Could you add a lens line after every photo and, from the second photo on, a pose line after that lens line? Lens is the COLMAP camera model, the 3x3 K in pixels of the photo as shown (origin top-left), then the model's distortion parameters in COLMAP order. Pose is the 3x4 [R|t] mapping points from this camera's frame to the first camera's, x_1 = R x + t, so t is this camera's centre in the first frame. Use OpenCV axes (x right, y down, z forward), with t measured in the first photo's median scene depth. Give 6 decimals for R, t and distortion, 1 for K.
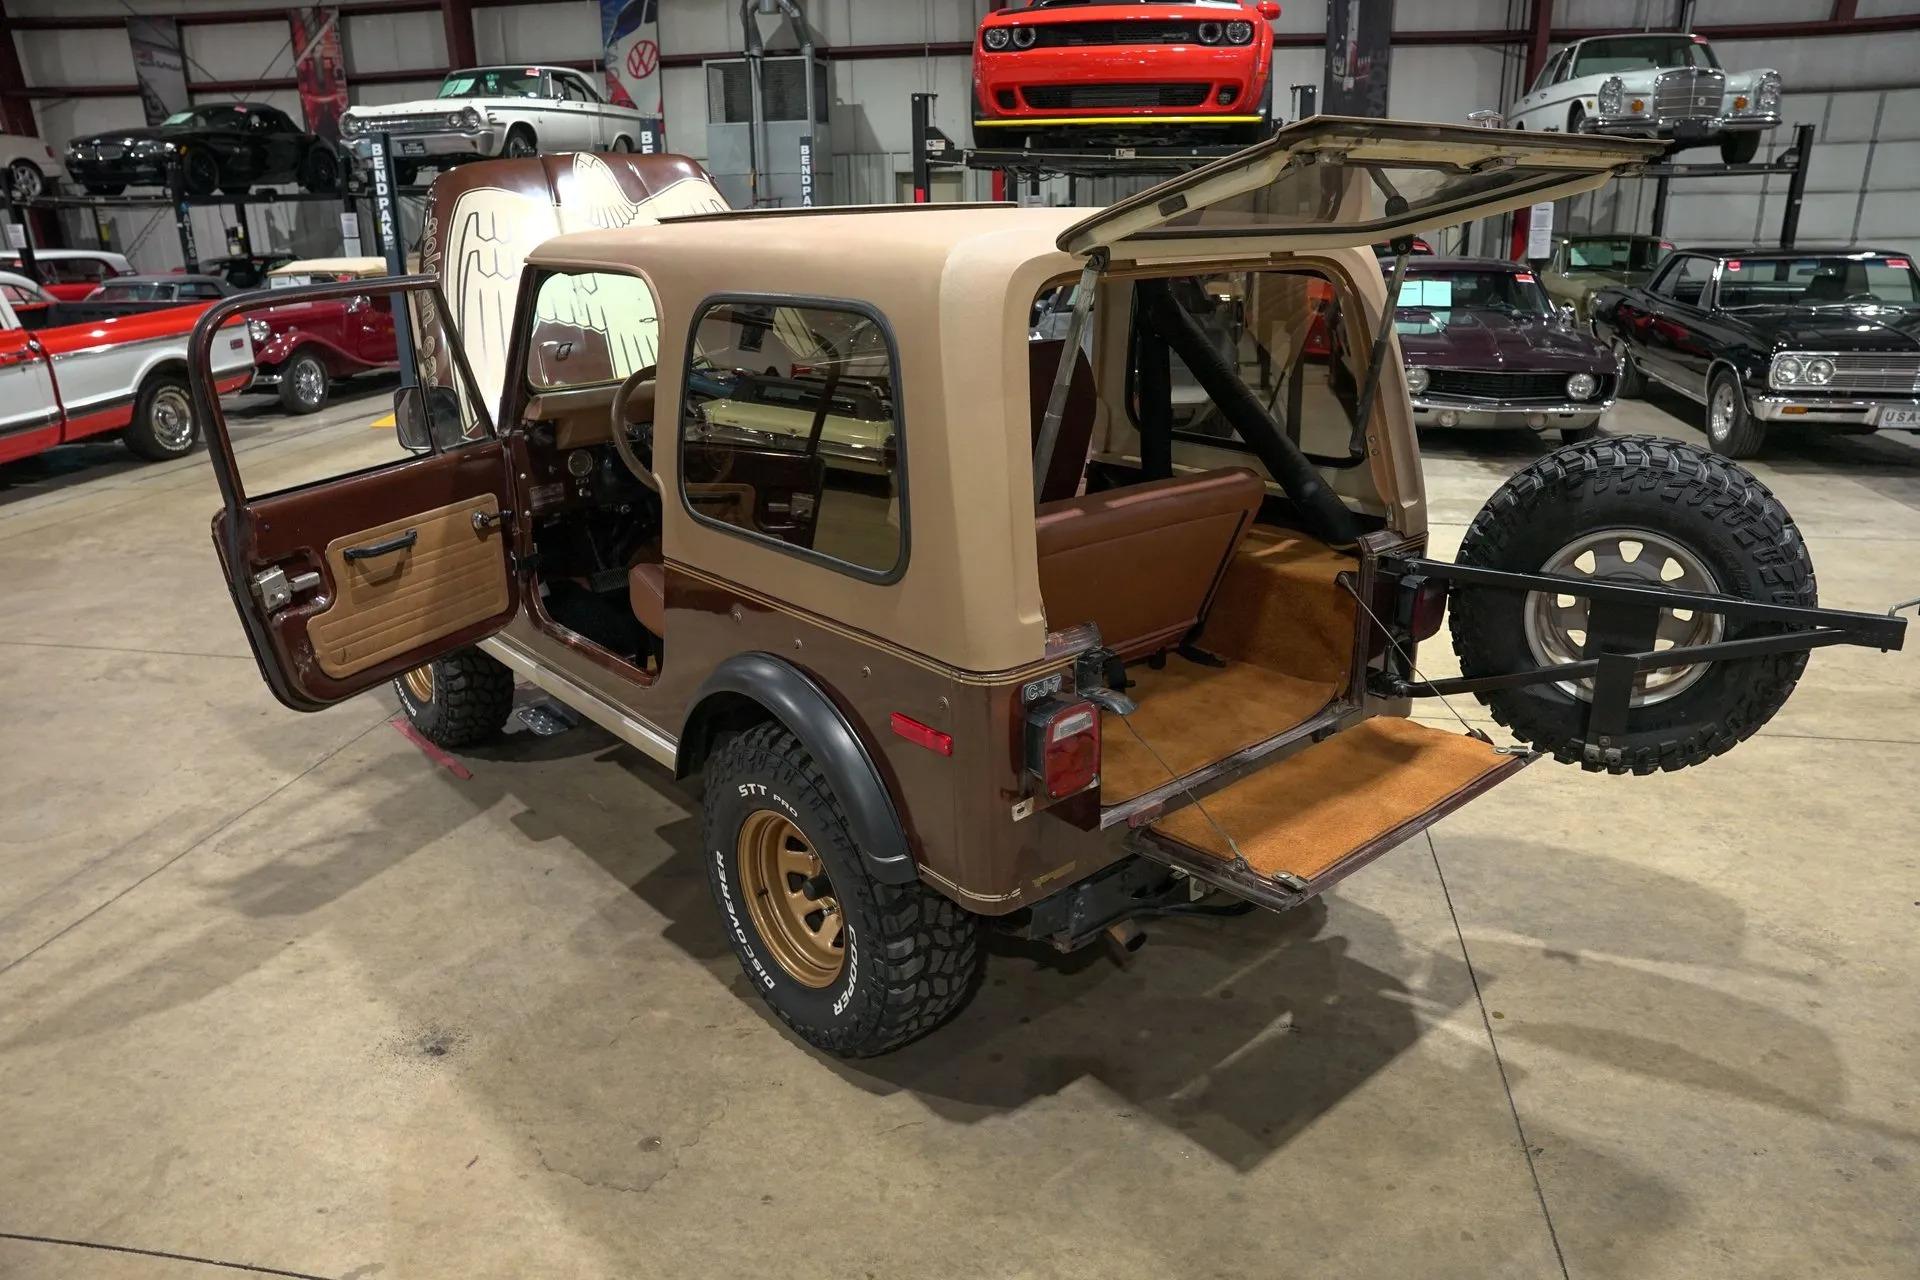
lens RADIAL K [[1316.4, 0, 966.7], [0, 1316.4, 634.9], [0, 0, 1]] dist [-0.142643, 0.113344]
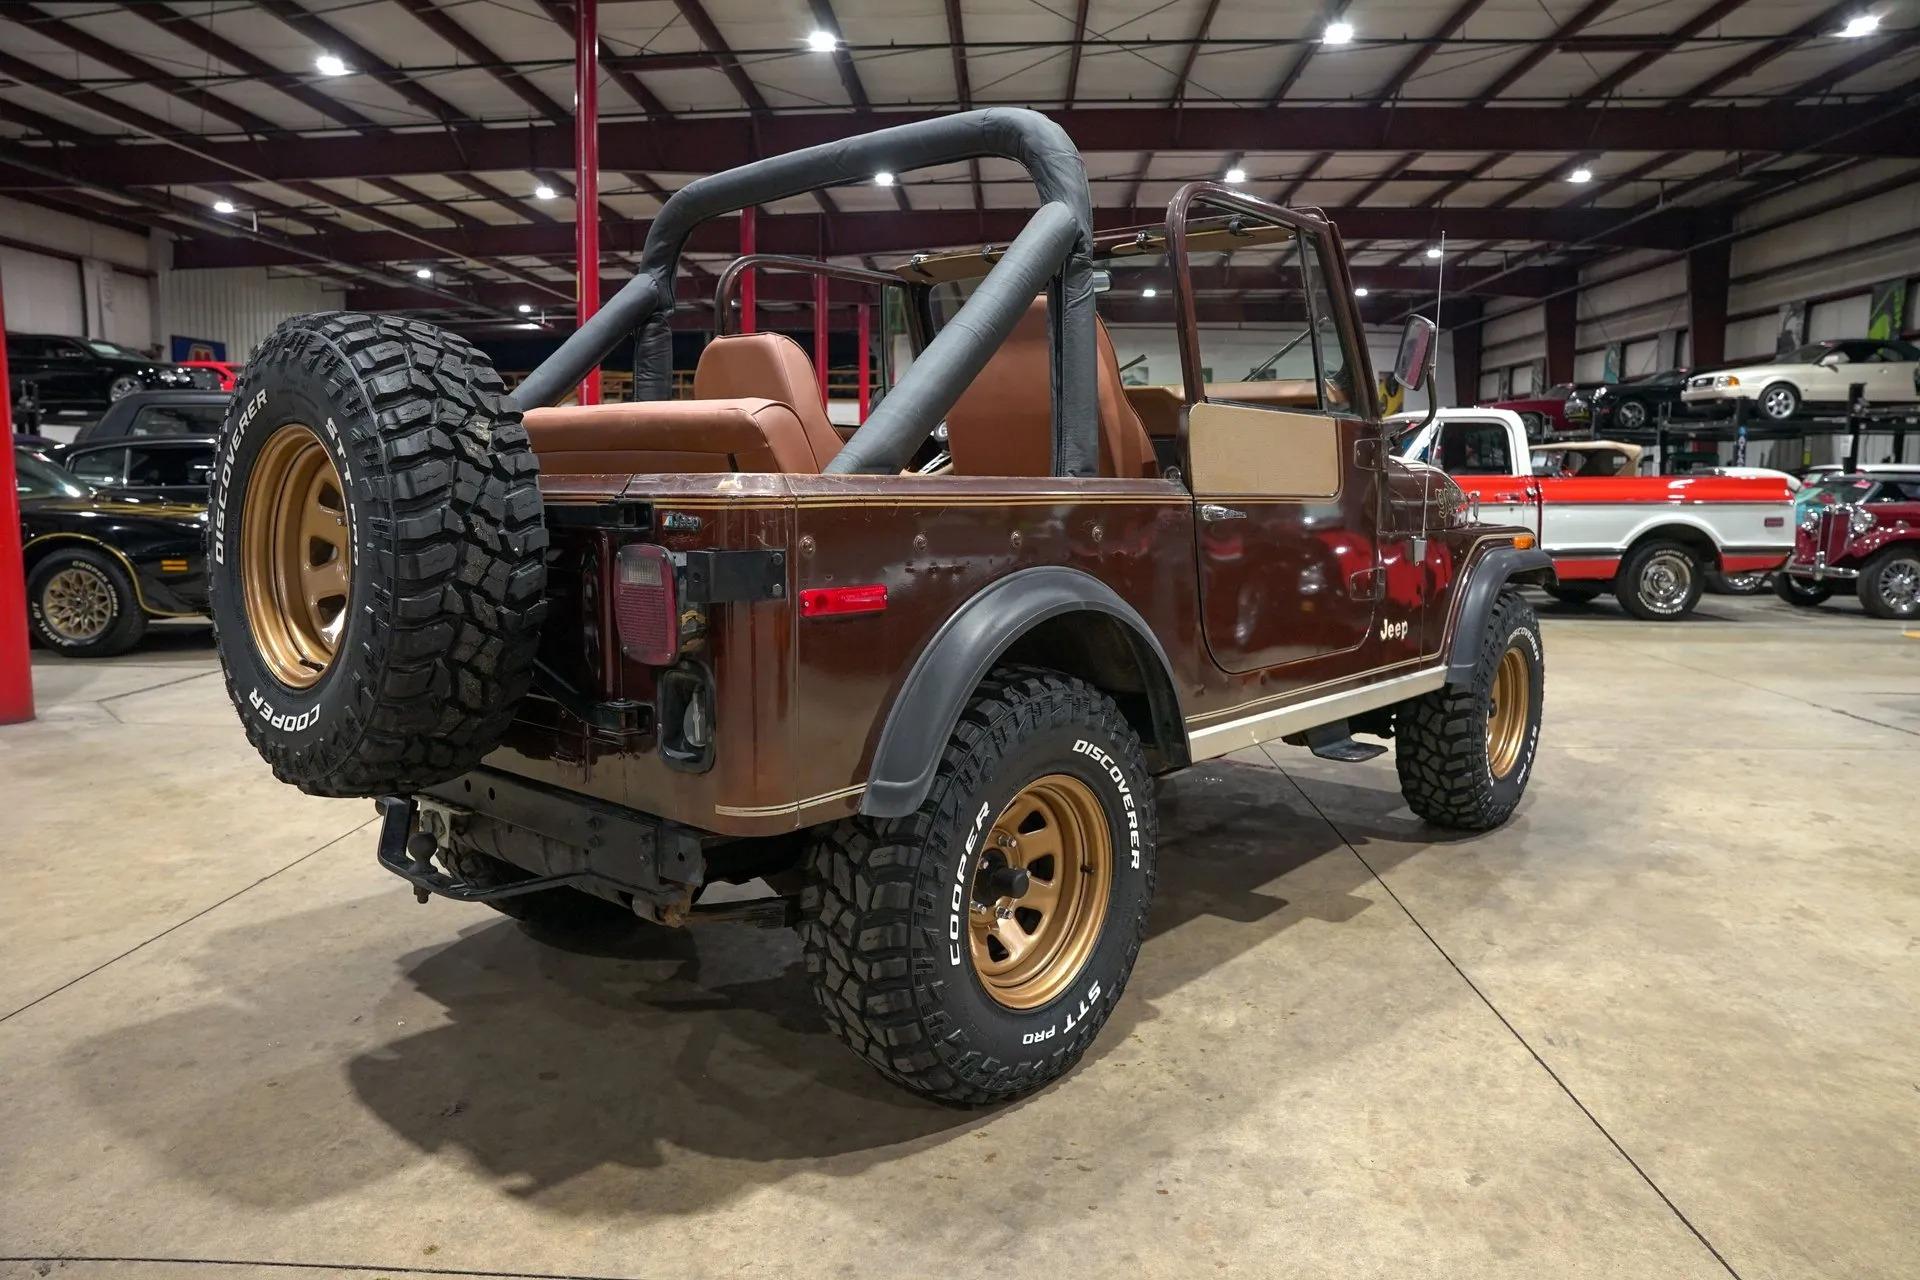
lens RADIAL K [[1313.6, 0, 965.5], [0, 1313.6, 636.3], [0, 0, 1]] dist [-0.141401, 0.110168]
pose [[0.138027, 0.137176, -0.980883, 0.293847], [-0.329314, 0.940371, 0.085170, -0.033786], [0.934078, 0.311263, 0.174971, 0.320760]]
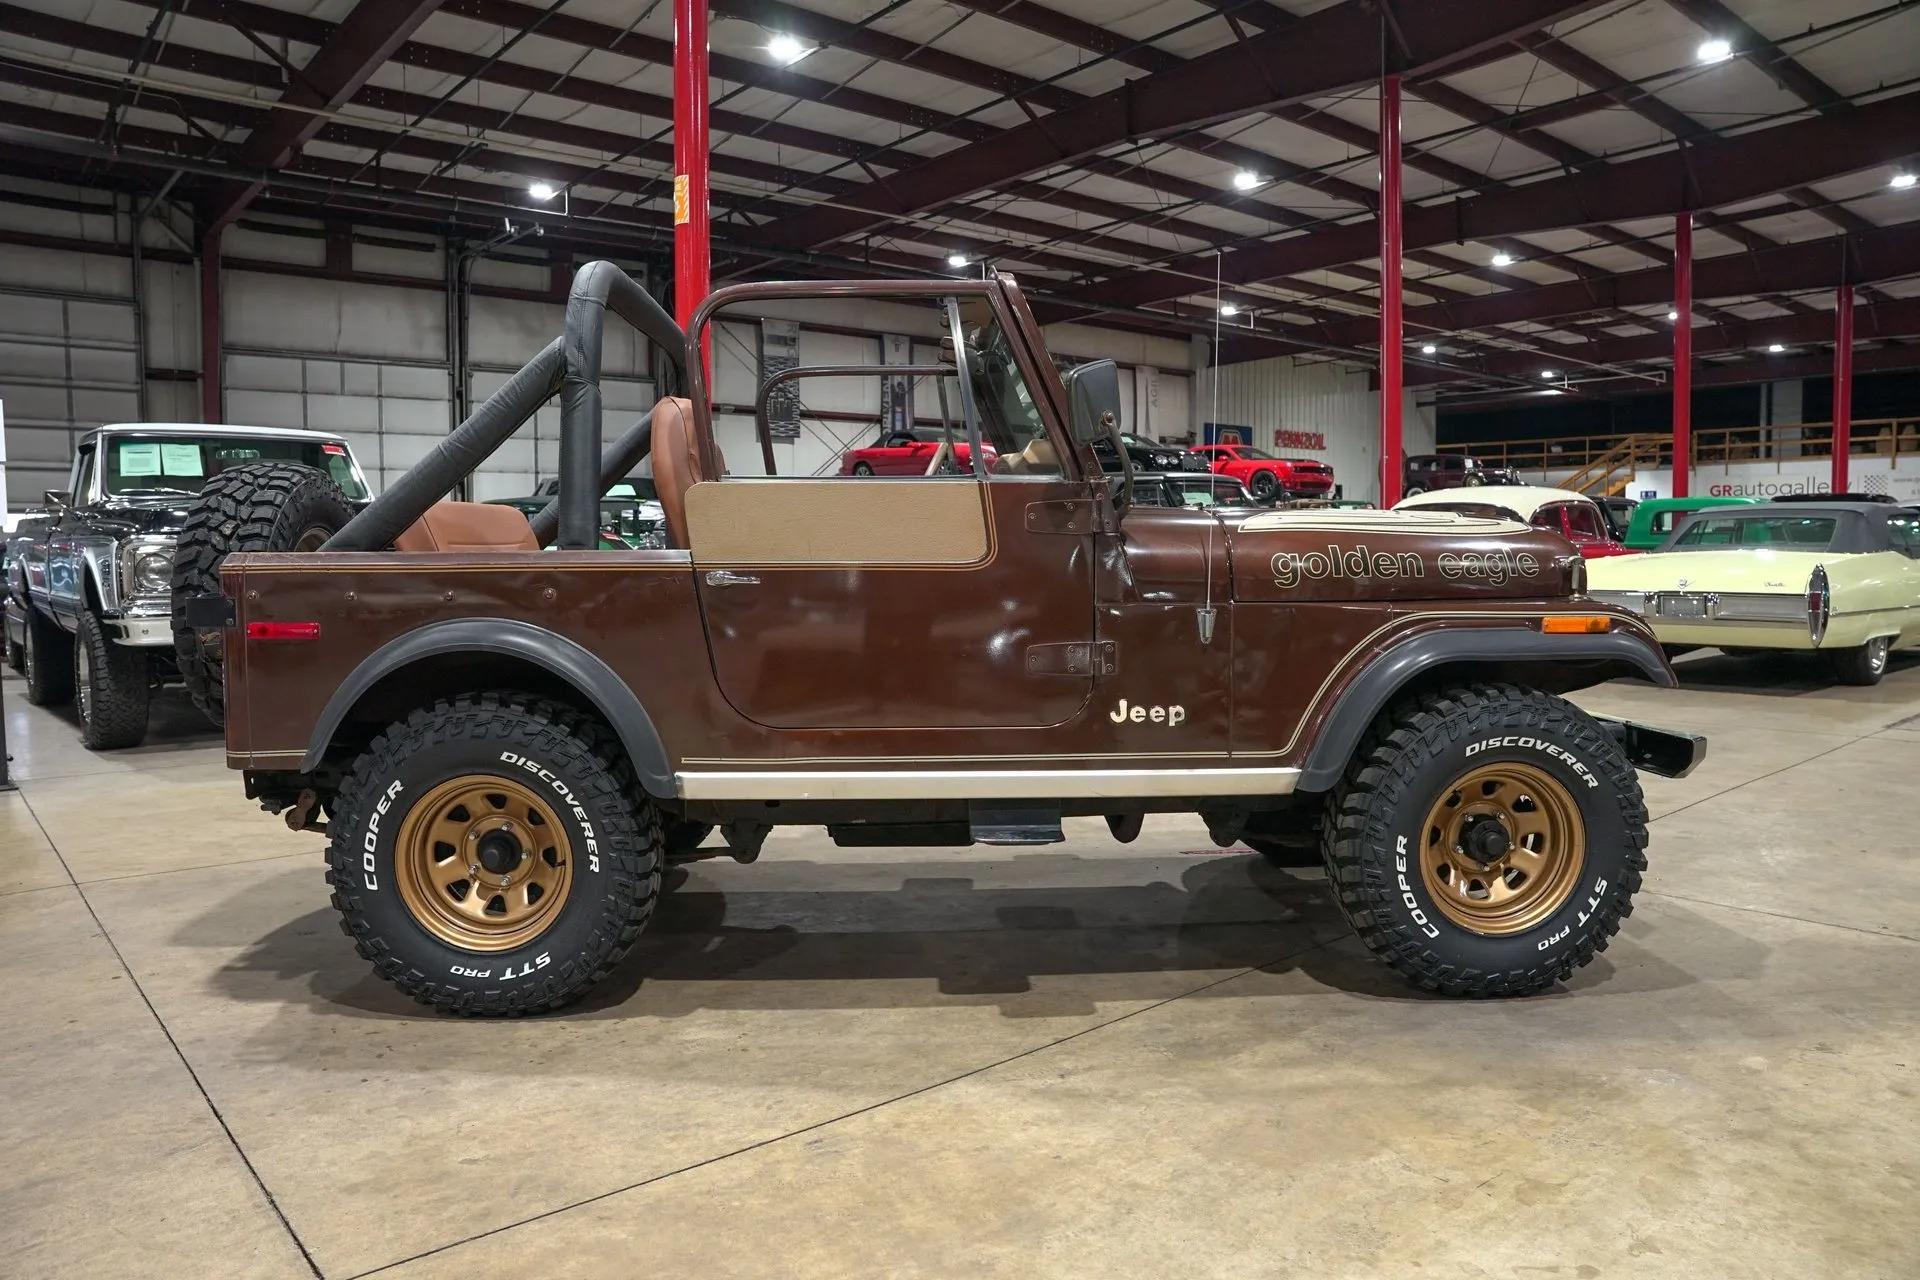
lens RADIAL K [[1316.4, 0, 966.7], [0, 1316.4, 634.9], [0, 0, 1]] dist [-0.142643, 0.113344]
pose [[-0.627901, 0.073077, -0.774855, 0.234259], [-0.235503, 0.931071, 0.278649, -0.135461], [0.741808, 0.357444, -0.567411, 0.620809]]
